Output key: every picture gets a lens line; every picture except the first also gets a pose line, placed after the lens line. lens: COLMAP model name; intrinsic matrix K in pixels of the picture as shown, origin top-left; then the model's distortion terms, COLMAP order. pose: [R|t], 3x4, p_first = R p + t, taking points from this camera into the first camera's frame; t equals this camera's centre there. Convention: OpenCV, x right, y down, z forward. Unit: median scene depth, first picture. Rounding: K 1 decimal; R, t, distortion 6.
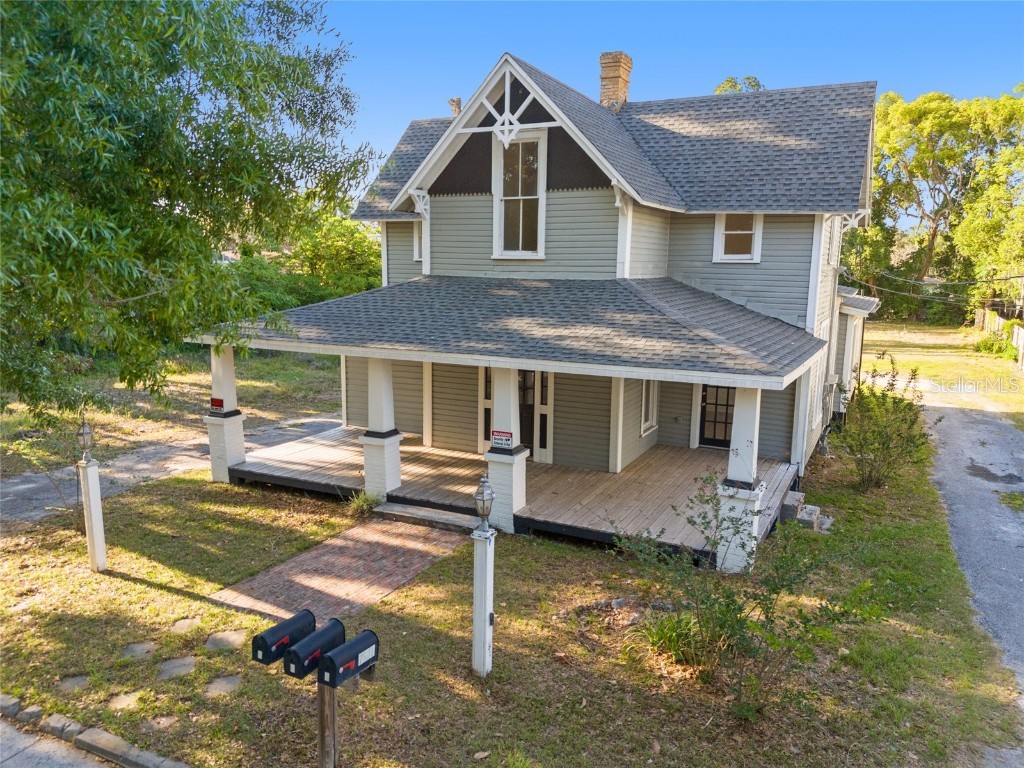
lens RADIAL K [[751.0, 0, 507.3], [0, 751.0, 383.0], [0, 0, 1]] dist [0.074881, -0.090329]
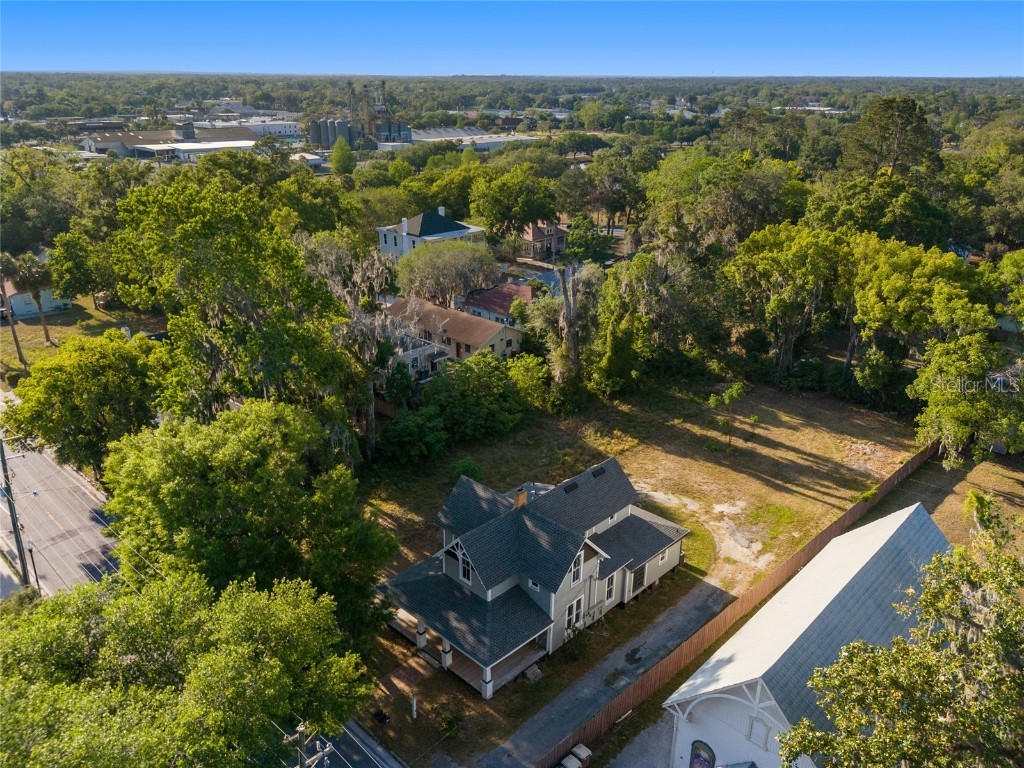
lens RADIAL K [[751.0, 0, 507.3], [0, 751.0, 383.0], [0, 0, 1]] dist [0.074881, -0.090329]
pose [[0.953918, 0.109412, -0.279409, 0.271934], [-0.048451, 0.975098, 0.216419, -0.461403], [0.296130, -0.192908, 0.935464, -0.504468]]
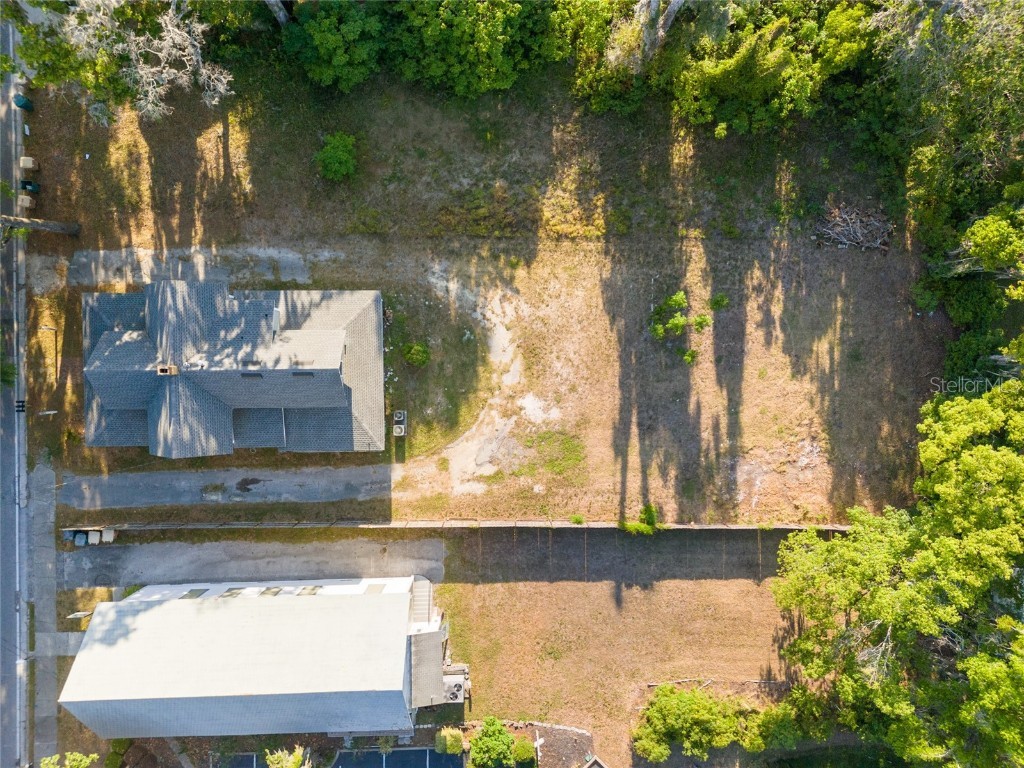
lens RADIAL K [[732.3, 0, 499.8], [0, 732.3, 385.3], [0, 0, 1]] dist [0.072293, -0.000970]
pose [[0.464279, 0.885671, 0.005649, 0.234095], [-0.151101, 0.072920, 0.985825, -1.026997], [0.872705, -0.458551, 0.167681, 0.510482]]
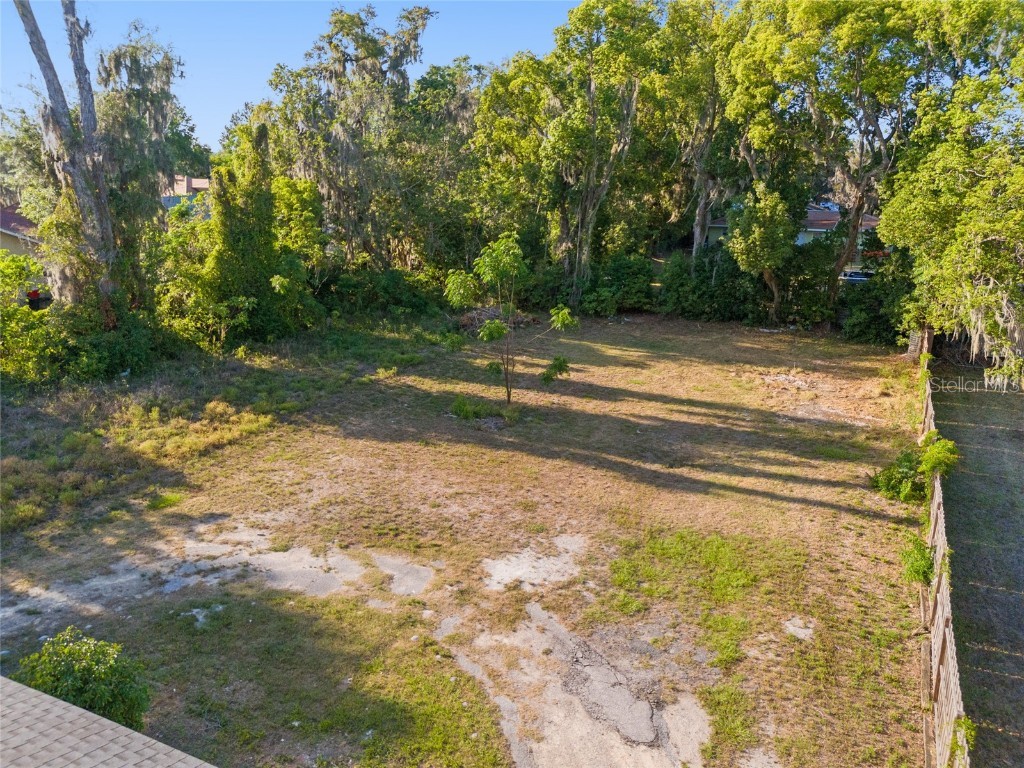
lens RADIAL K [[751.0, 0, 507.3], [0, 751.0, 383.0], [0, 0, 1]] dist [0.074881, -0.090329]
pose [[0.999800, -0.004074, 0.019557, 0.273971], [0.001643, 0.992437, 0.122747, -0.139973], [-0.019909, -0.122691, 0.992245, 0.381316]]
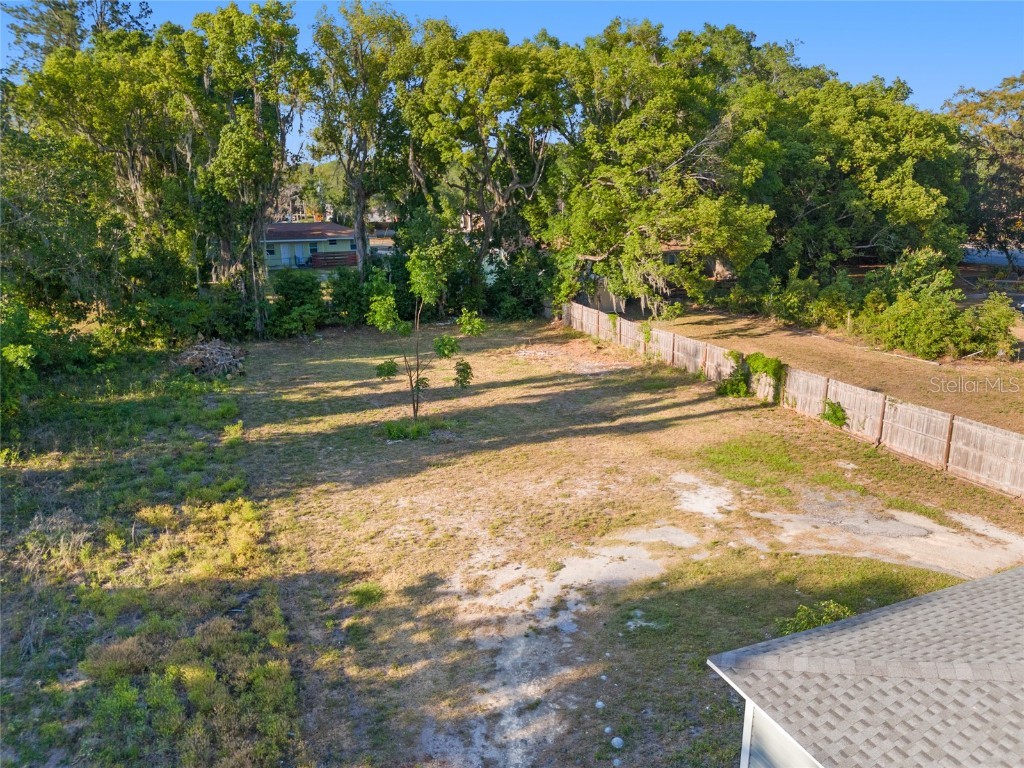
lens RADIAL K [[751.0, 0, 507.3], [0, 751.0, 383.0], [0, 0, 1]] dist [0.074881, -0.090329]
pose [[0.641457, -0.212474, 0.737149, -0.090248], [0.134794, 0.977148, 0.164354, -0.167205], [-0.755224, -0.006062, 0.655438, 0.511327]]
